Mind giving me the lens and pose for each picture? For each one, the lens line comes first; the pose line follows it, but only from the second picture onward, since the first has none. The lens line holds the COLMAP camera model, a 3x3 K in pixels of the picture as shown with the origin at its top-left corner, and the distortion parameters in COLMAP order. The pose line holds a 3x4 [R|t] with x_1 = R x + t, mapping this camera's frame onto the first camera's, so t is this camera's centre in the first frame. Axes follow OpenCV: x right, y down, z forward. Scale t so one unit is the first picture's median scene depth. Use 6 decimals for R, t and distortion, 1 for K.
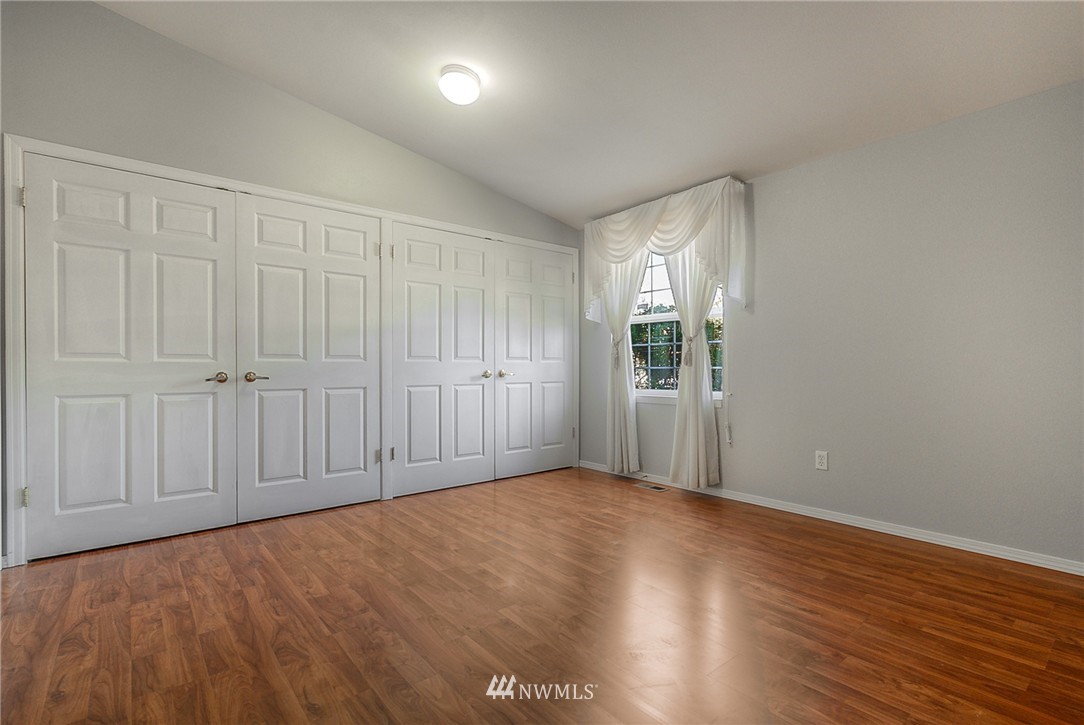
lens RADIAL K [[503.8, 0, 545.9], [0, 503.8, 364.6], [0, 0, 1]] dist [-0.002522, 0.000831]
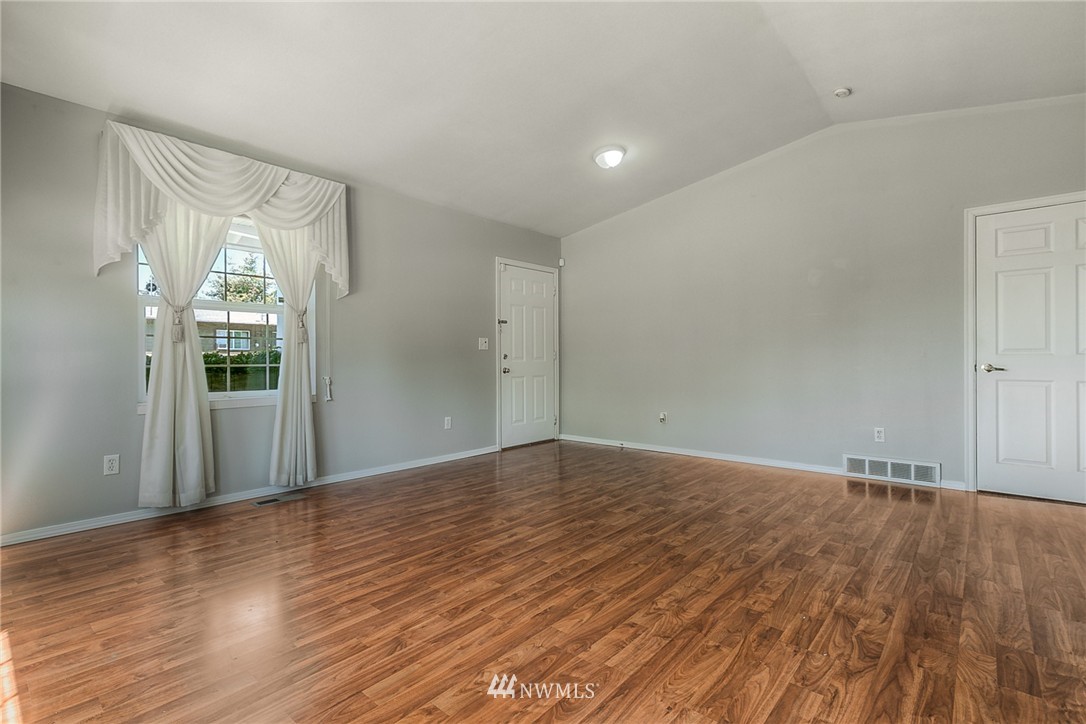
lens RADIAL K [[504.8, 0, 541.8], [0, 504.8, 353.3], [0, 0, 1]] dist [-0.002522, 0.000831]
pose [[-0.158158, 0.010654, 0.987356, -1.367087], [0.001631, 0.999943, -0.010529, 0.001917], [-0.987412, -0.000055, -0.158166, 1.756223]]
